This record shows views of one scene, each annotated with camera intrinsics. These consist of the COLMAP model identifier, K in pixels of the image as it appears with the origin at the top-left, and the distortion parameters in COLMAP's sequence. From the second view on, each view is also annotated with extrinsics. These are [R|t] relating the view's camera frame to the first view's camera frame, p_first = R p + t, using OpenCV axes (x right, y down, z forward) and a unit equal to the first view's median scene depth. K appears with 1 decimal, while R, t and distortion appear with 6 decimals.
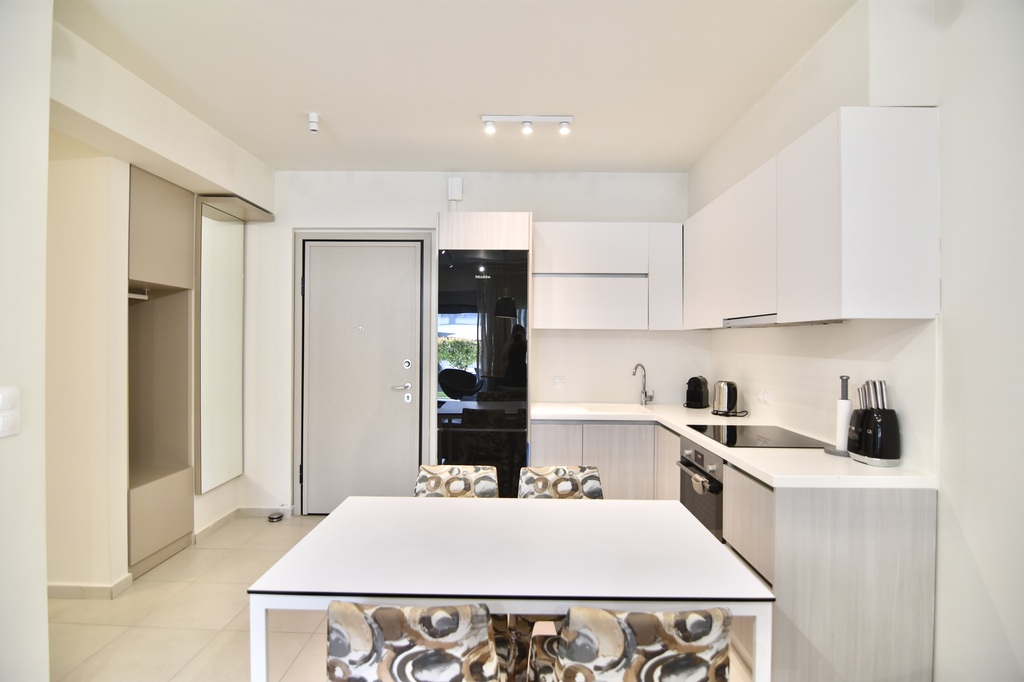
lens RADIAL K [[493.7, 0, 510.9], [0, 493.7, 337.6], [0, 0, 1]] dist [-0.011488, -0.007536]
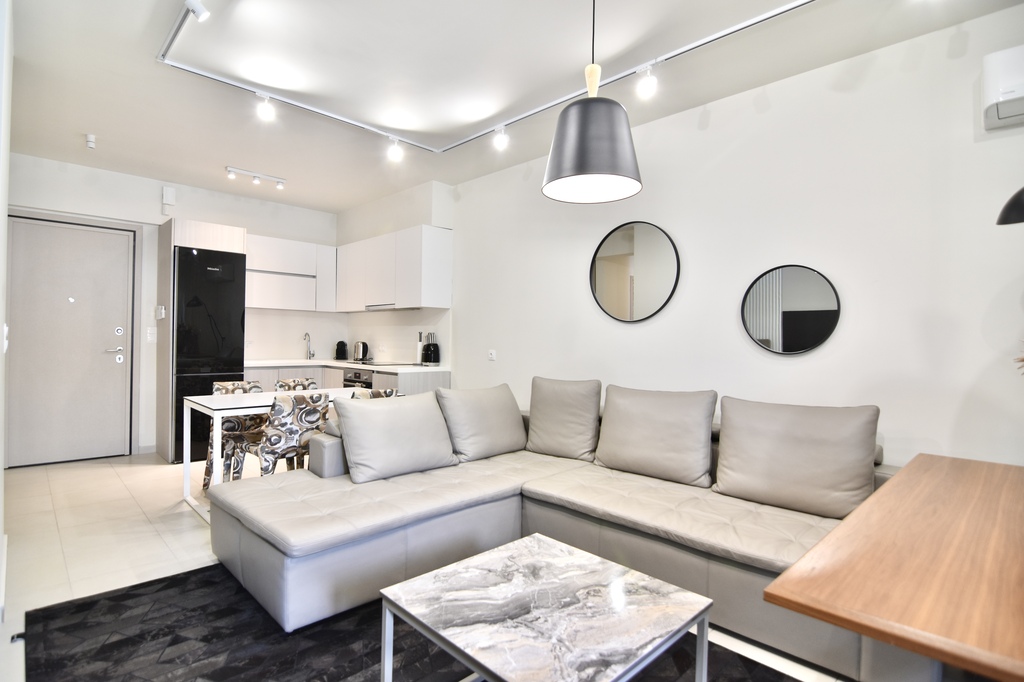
lens RADIAL K [[514.0, 0, 497.9], [0, 514.0, 340.3], [0, 0, 1]] dist [-0.009702, -0.007161]
pose [[0.714232, 0.003786, 0.699899, -0.615066], [-0.016730, 0.999792, 0.011664, 0.066182], [-0.699709, -0.020040, 0.714147, -0.805150]]
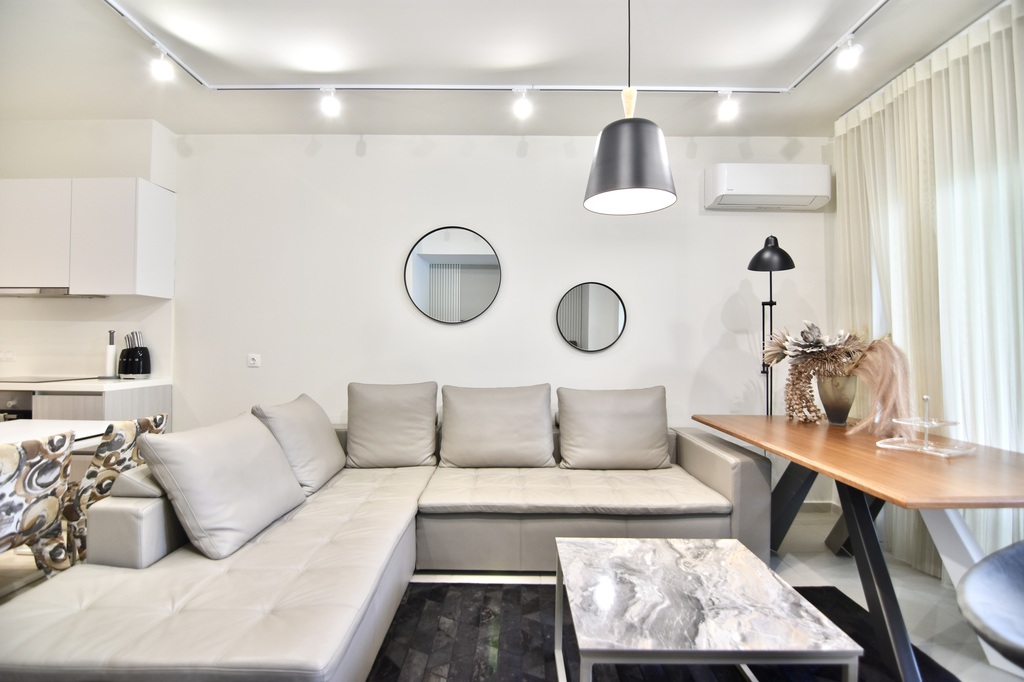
lens RADIAL K [[493.7, 0, 510.1], [0, 493.7, 342.0], [0, 0, 1]] dist [-0.011488, -0.007536]
pose [[-0.009749, -0.000167, 0.999952, -0.754585], [-0.016021, 0.999872, 0.000011, 0.075548], [-0.999824, -0.016020, -0.009751, -0.241628]]
